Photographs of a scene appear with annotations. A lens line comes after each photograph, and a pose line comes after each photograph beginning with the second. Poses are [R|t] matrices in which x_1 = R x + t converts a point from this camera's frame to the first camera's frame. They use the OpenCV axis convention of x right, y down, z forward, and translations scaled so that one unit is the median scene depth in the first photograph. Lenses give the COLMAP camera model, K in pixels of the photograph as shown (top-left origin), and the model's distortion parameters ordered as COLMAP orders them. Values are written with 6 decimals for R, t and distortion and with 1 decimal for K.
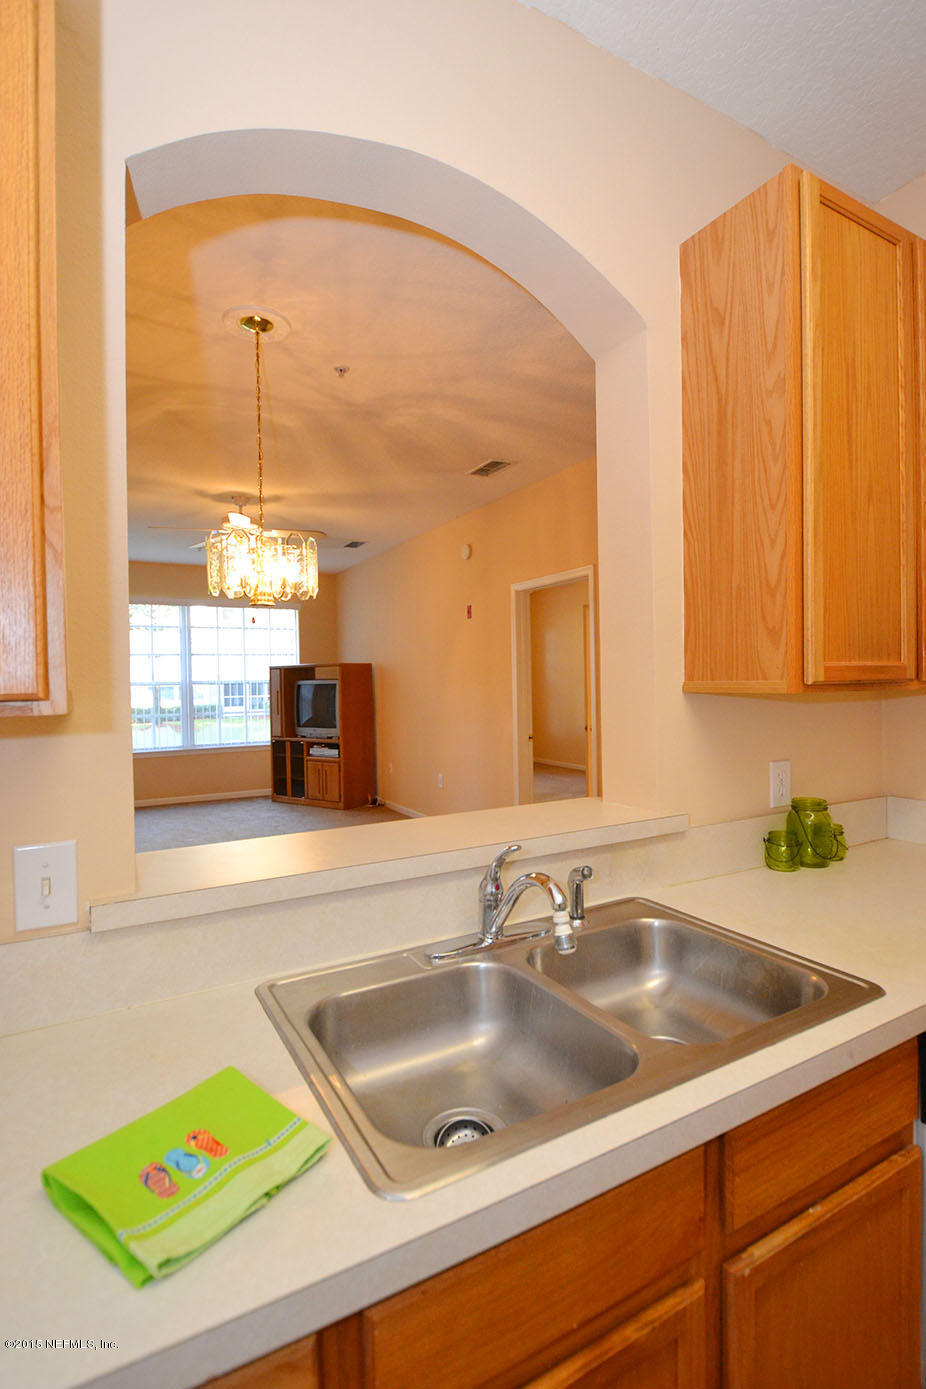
lens RADIAL K [[684.7, 0, 486.1], [0, 684.7, 677.2], [0, 0, 1]] dist [0.001281, -0.000001]
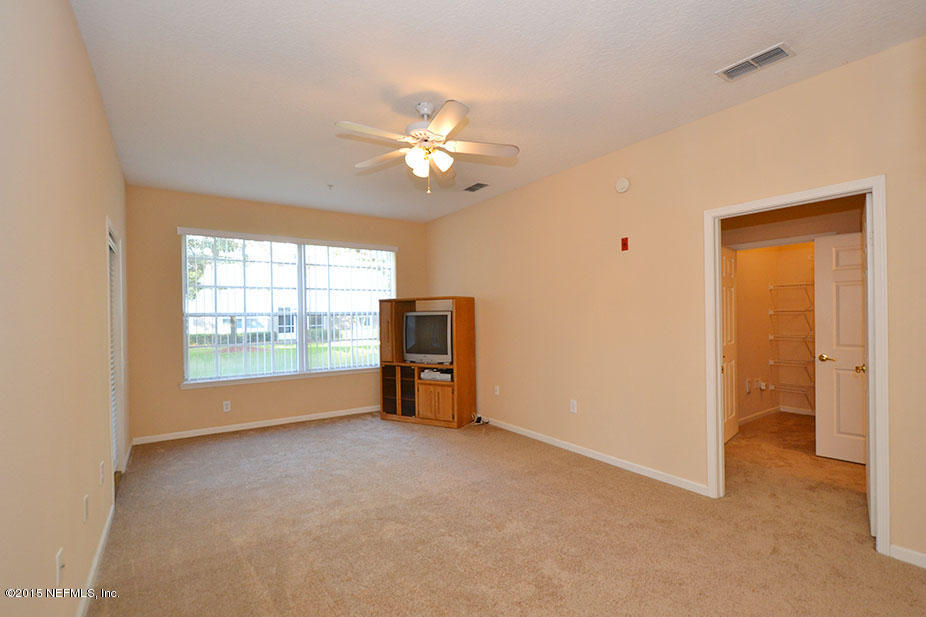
lens RADIAL K [[431.1, 0, 460.9], [0, 431.1, 312.5], [0, 0, 1]] dist [0.000676, -0.000338]
pose [[0.997574, 0.007851, 0.069168, -0.239434], [-0.007509, 0.999958, -0.005198, 0.008735], [-0.069206, 0.004666, 0.997591, 0.289937]]
